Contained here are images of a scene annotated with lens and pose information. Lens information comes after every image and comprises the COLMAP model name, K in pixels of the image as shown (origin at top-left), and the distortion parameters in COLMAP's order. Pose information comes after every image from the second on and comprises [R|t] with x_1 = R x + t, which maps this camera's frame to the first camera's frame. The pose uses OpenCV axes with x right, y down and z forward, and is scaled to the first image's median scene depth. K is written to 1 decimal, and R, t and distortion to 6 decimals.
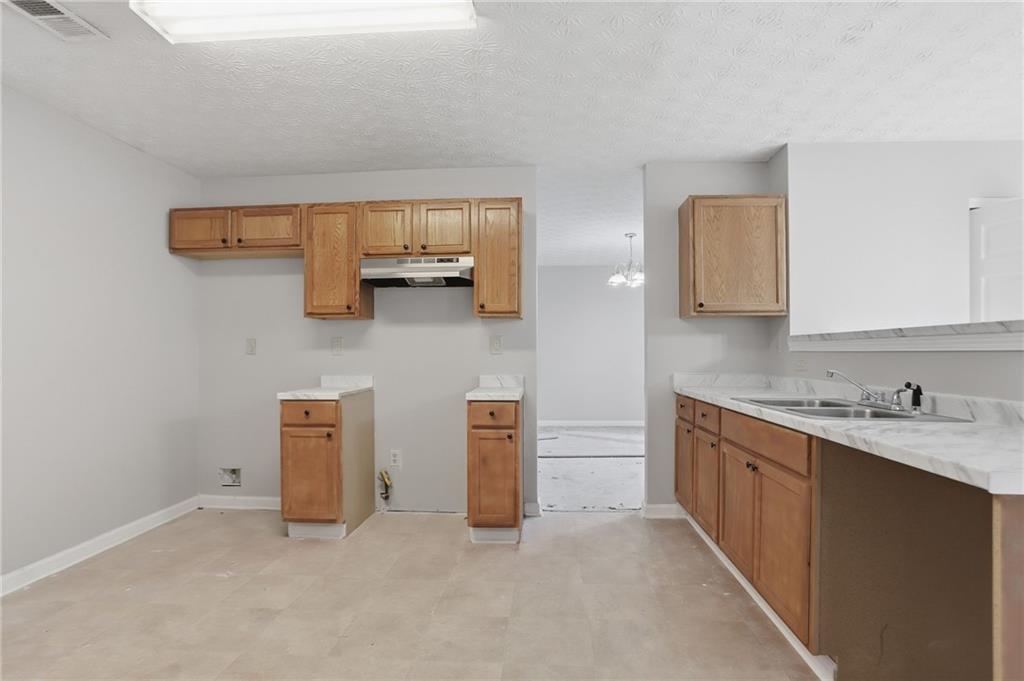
lens RADIAL K [[514.9, 0, 513.3], [0, 514.9, 353.0], [0, 0, 1]] dist [-0.036928, 0.000869]
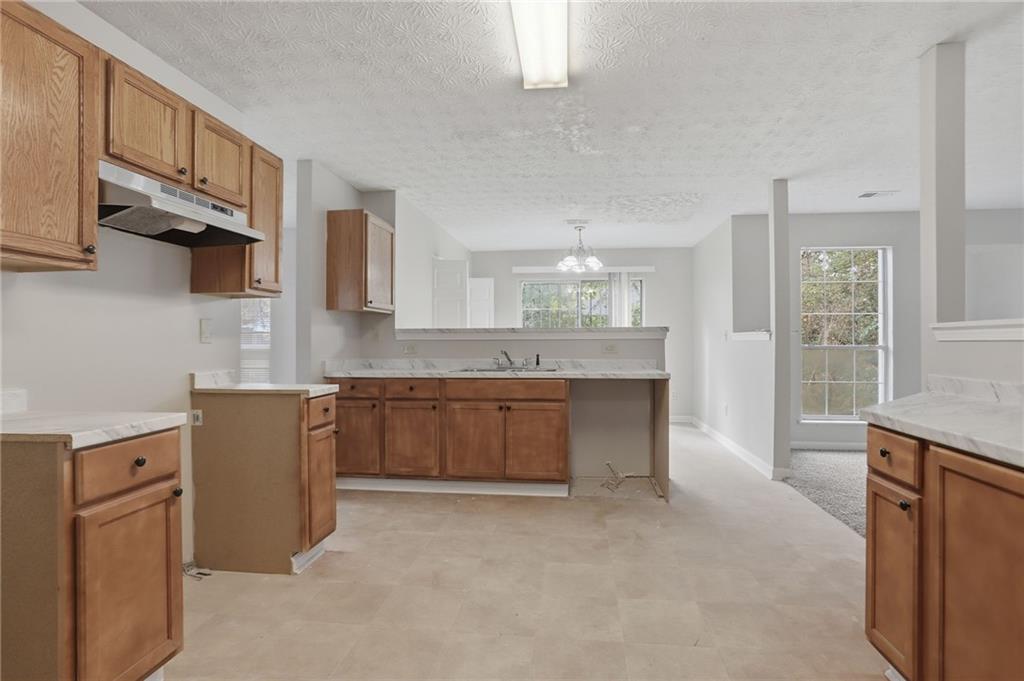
lens RADIAL K [[510.4, 0, 518.5], [0, 510.4, 339.0], [0, 0, 1]] dist [-0.037968, 0.035788]
pose [[0.055342, 0.005156, 0.998454, -0.806420], [0.003334, 0.999980, -0.005348, 0.002101], [-0.998462, 0.003625, 0.055323, 0.564581]]
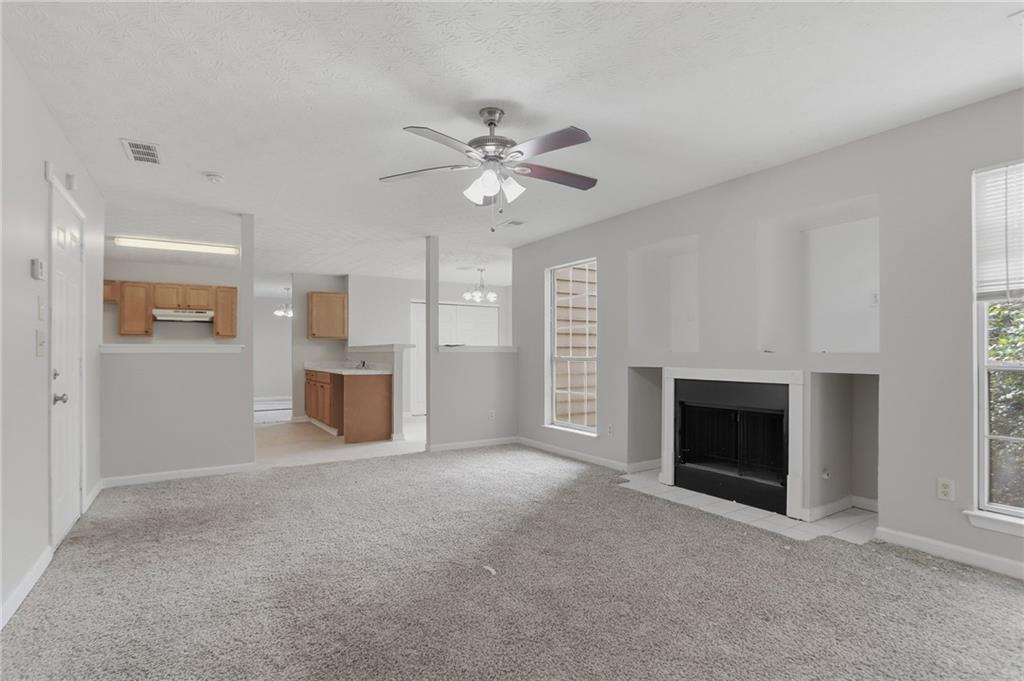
lens RADIAL K [[514.9, 0, 513.3], [0, 514.9, 353.0], [0, 0, 1]] dist [-0.036928, 0.000869]
pose [[0.808992, 0.000532, 0.587820, -0.332321], [0.000830, 0.999998, -0.002049, 0.005676], [-0.587819, 0.002145, 0.808989, -1.647107]]
